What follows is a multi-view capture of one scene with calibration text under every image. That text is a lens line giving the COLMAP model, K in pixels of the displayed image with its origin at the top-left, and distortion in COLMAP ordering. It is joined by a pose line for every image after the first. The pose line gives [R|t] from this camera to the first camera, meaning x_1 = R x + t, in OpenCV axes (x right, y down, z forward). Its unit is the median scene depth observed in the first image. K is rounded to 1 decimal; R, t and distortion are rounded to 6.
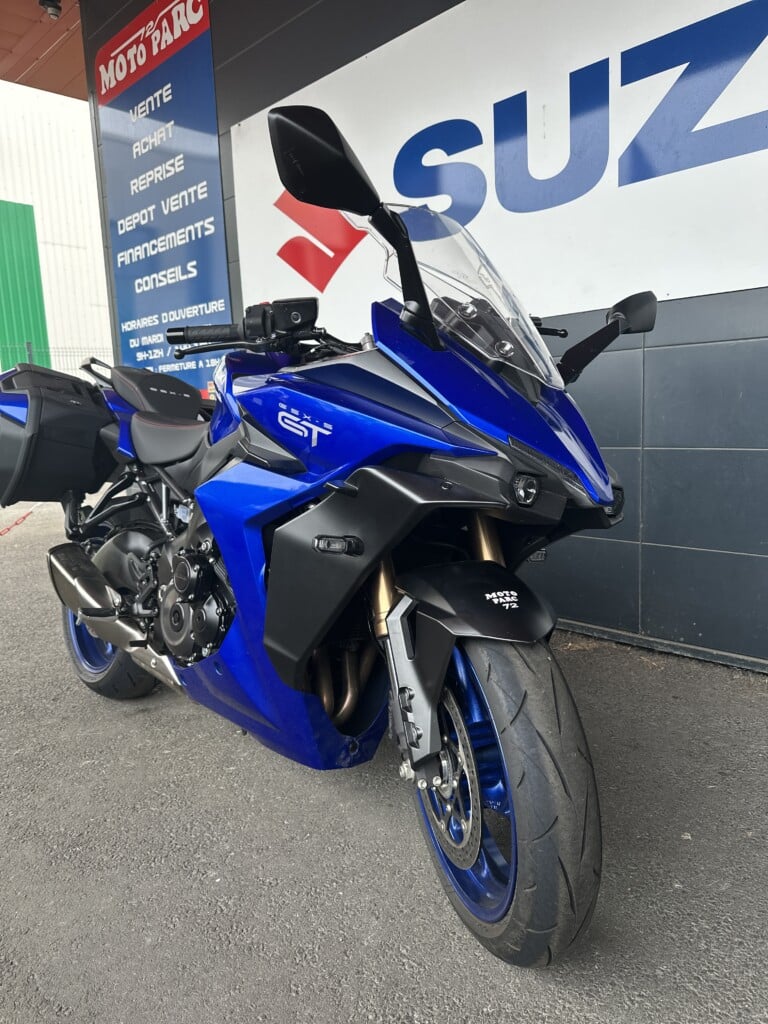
lens RADIAL K [[731.5, 0, 384.0], [0, 731.5, 512.0], [0, 0, 1]] dist [0.004569, 0.000955]
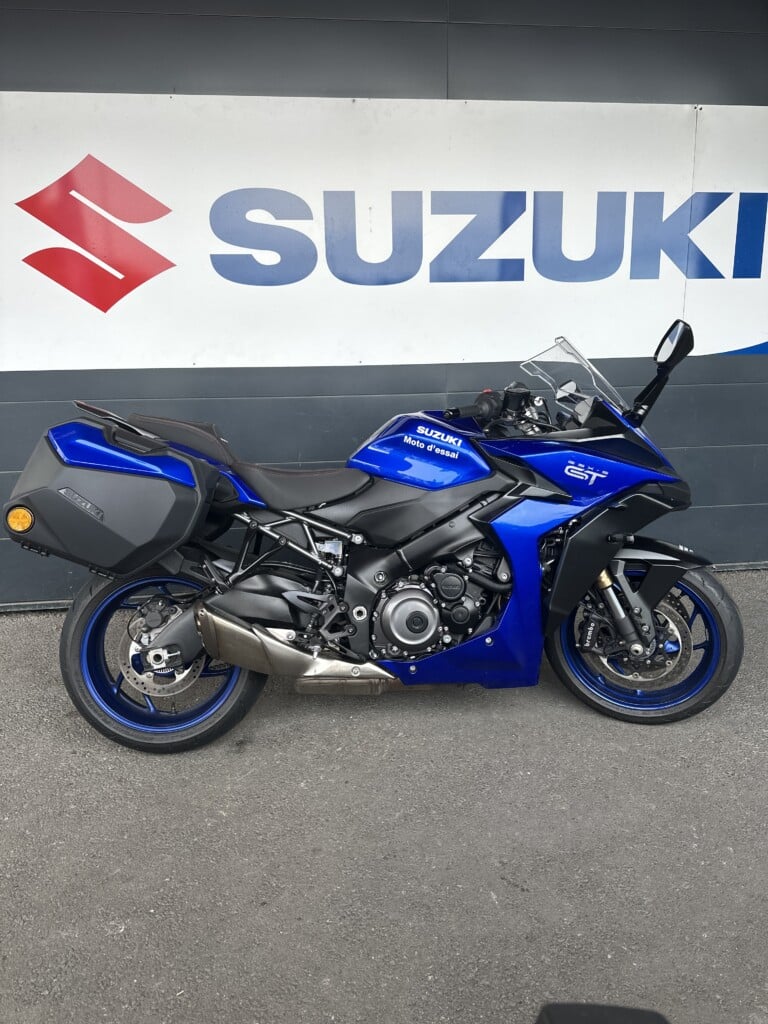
lens RADIAL K [[714.6, 0, 390.4], [0, 714.6, 517.6], [0, 0, 1]] dist [0.077833, -0.104499]
pose [[0.615323, -0.140128, 0.775720, -0.988865], [0.107092, 0.989810, 0.093853, -0.128791], [-0.780967, 0.025324, 0.624059, 0.183252]]
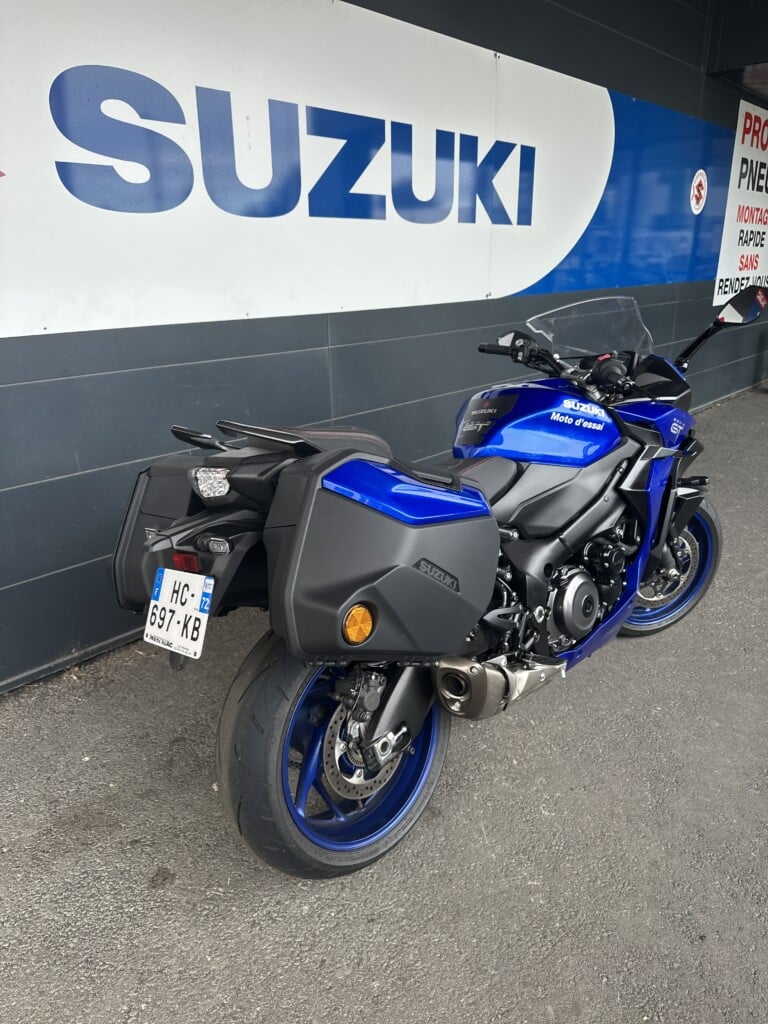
lens RADIAL K [[731.5, 0, 384.0], [0, 731.5, 512.0], [0, 0, 1]] dist [0.004569, 0.000955]
pose [[-0.043765, -0.282928, 0.958142, -1.102352], [0.160402, 0.944629, 0.286264, -0.328463], [-0.986081, 0.166216, 0.004041, 1.025398]]
